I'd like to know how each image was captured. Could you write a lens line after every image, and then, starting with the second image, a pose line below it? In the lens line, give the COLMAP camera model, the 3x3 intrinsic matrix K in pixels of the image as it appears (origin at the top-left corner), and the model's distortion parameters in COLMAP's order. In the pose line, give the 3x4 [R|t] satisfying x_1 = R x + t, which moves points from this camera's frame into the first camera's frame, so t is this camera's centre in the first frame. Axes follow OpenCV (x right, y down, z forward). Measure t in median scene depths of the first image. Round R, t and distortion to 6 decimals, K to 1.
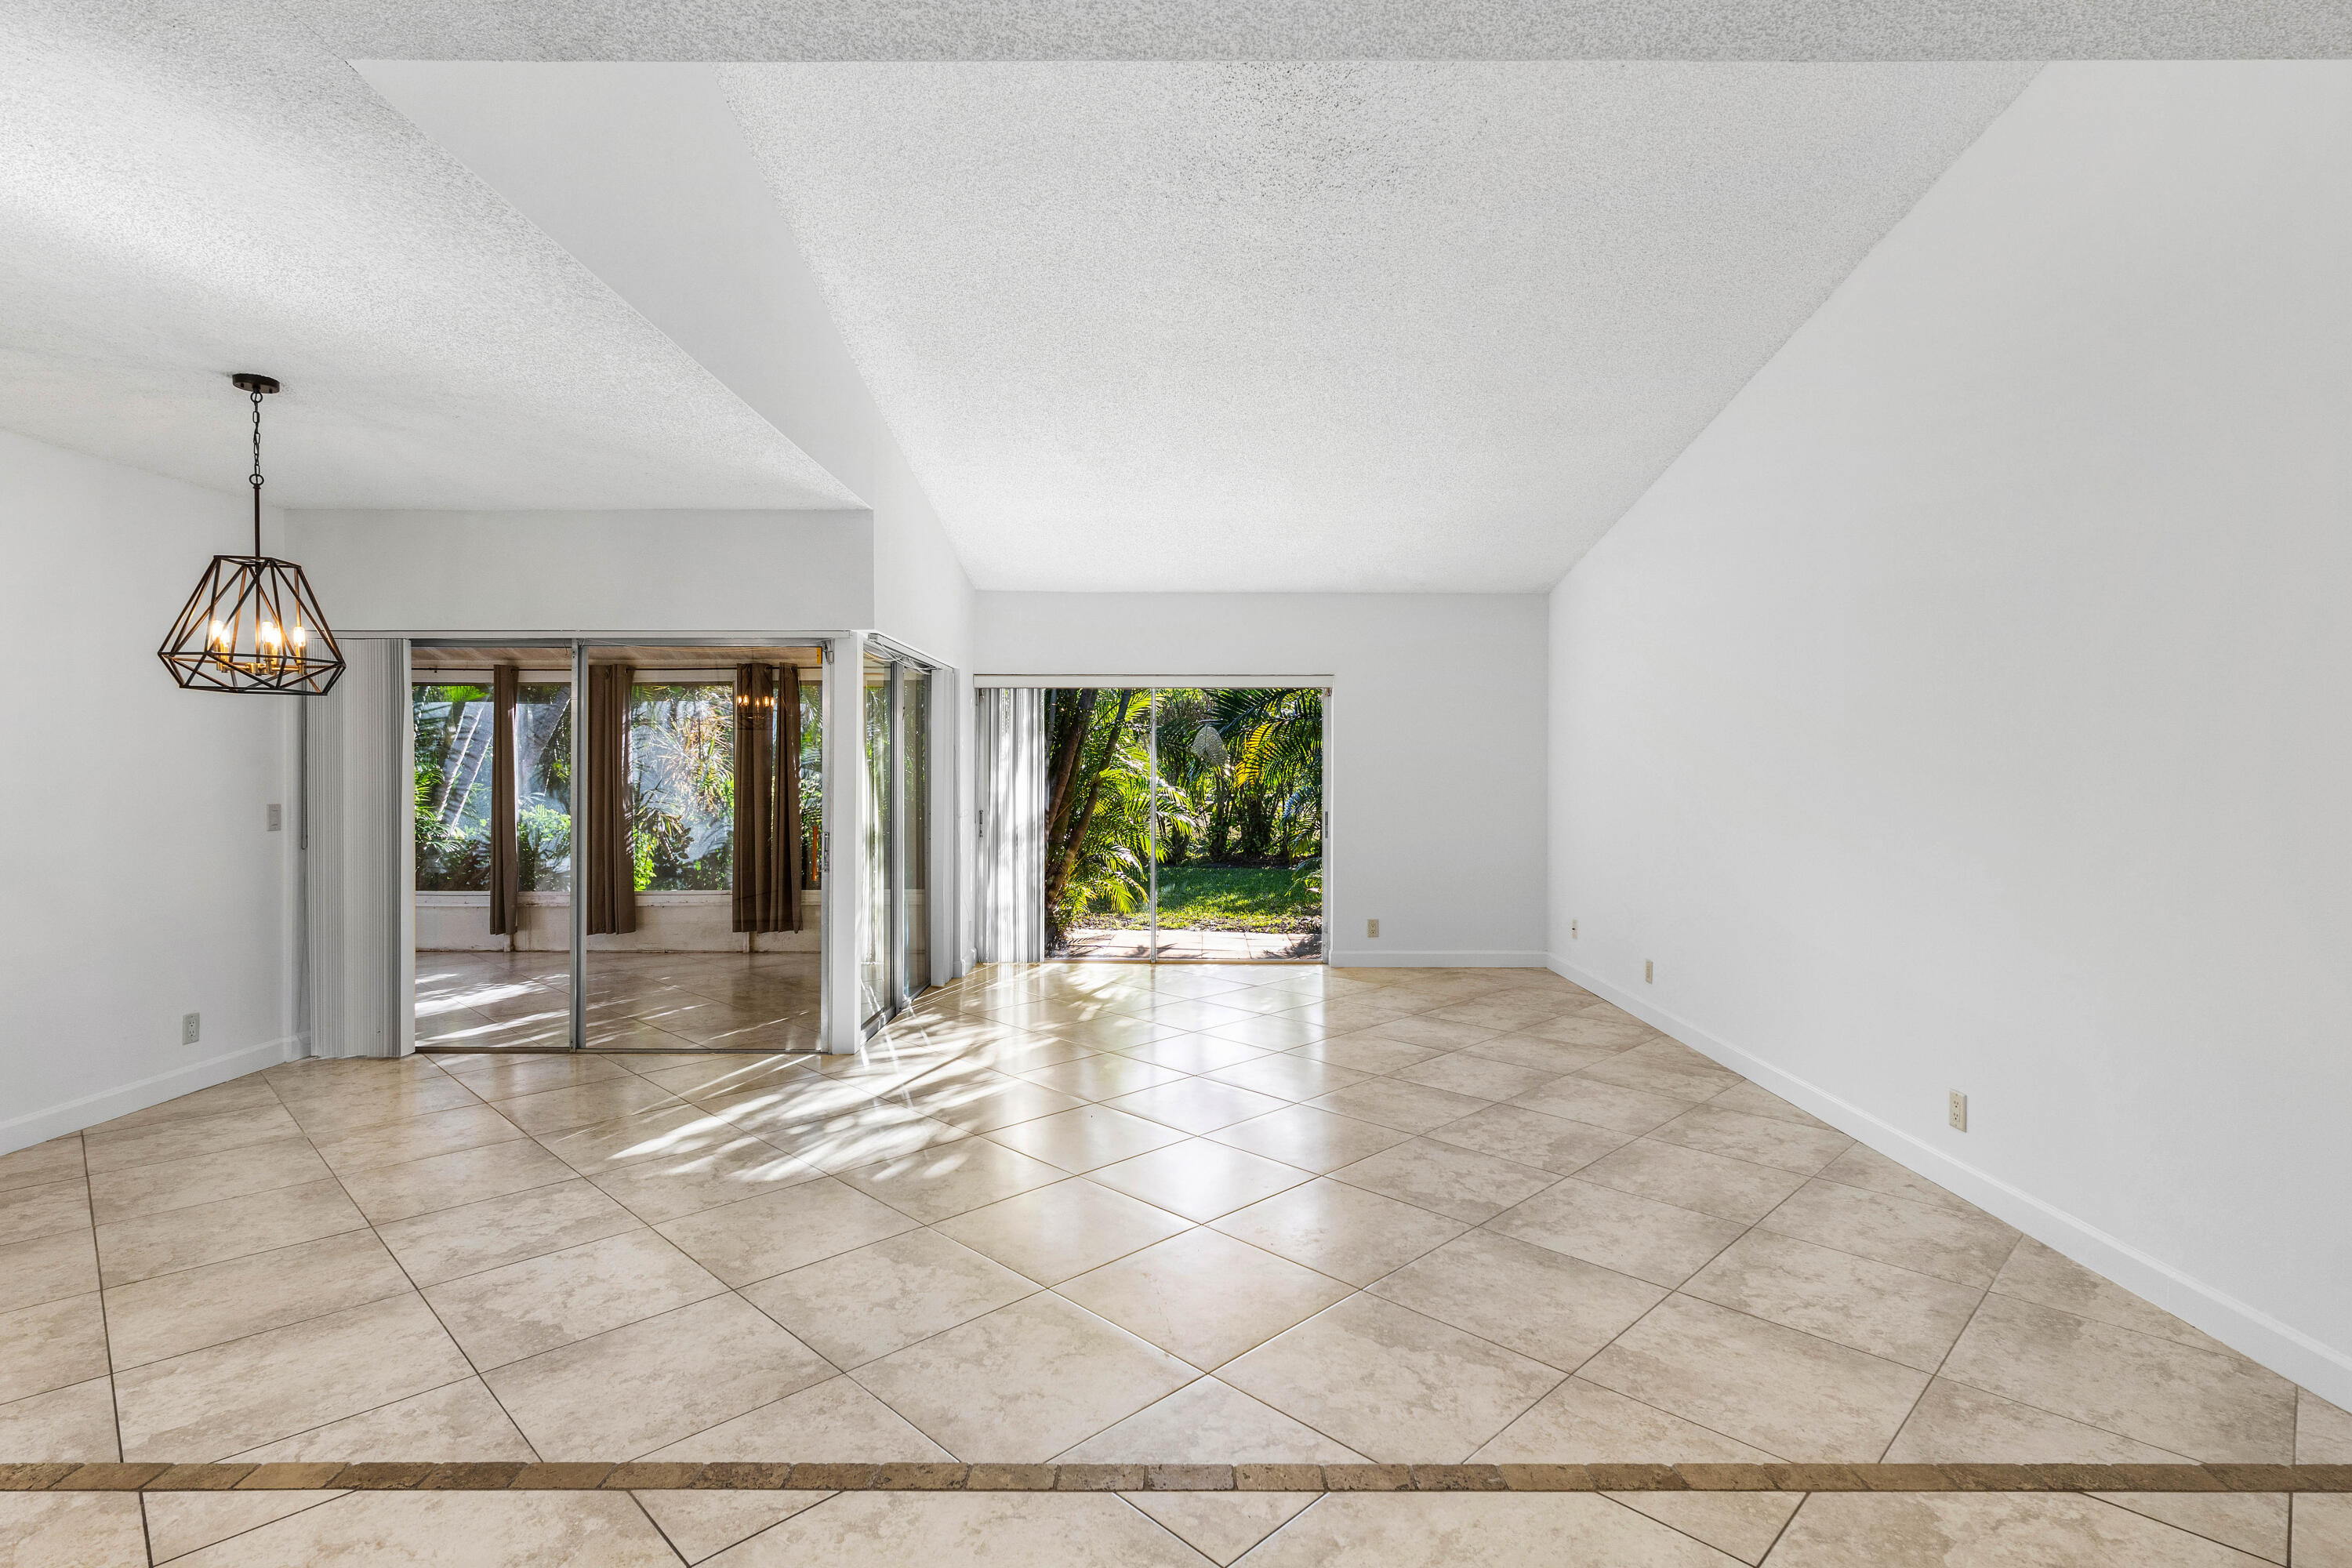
lens RADIAL K [[1070.8, 0, 1176.0], [0, 1070.8, 784.0], [0, 0, 1]] dist [-0.000786, -0.000342]
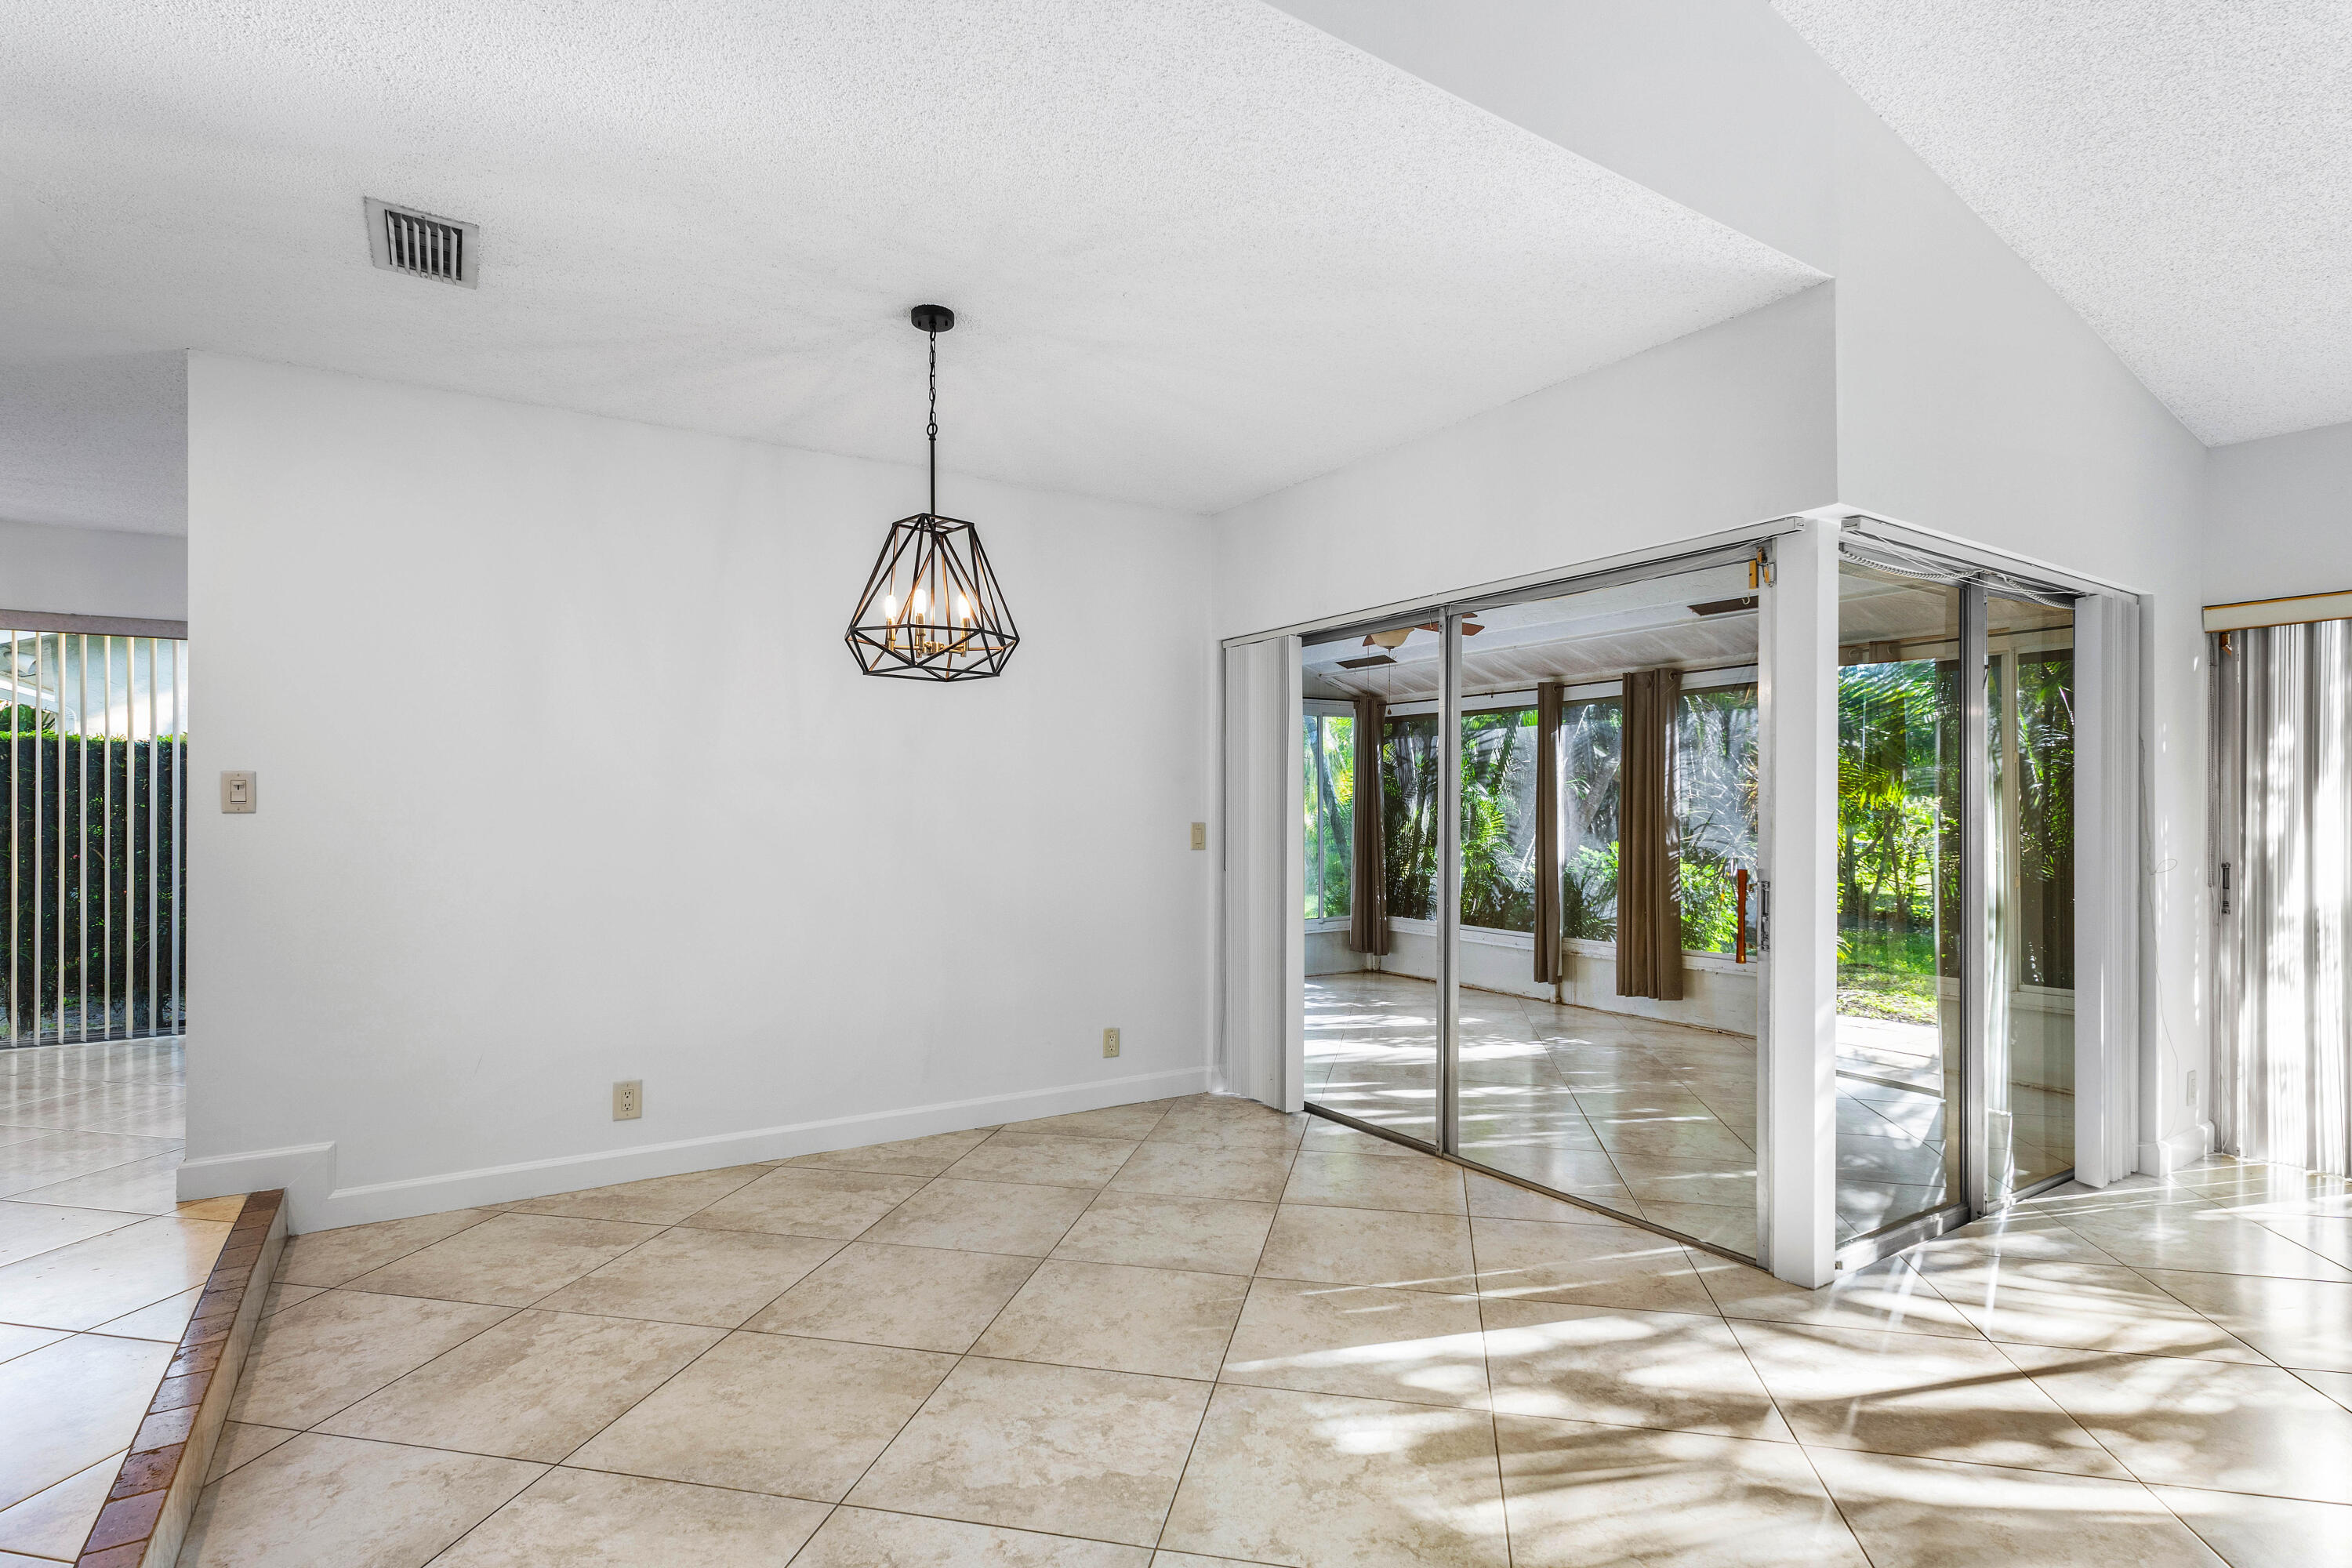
lens RADIAL K [[1149.4, 0, 1174.3], [0, 1149.4, 800.6], [0, 0, 1]] dist [-0.000649, -0.000316]
pose [[0.547914, -0.007952, -0.836497, 0.012605], [-0.013166, 0.999749, -0.018128, 0.017805], [0.836431, 0.020945, 0.547672, 0.398415]]
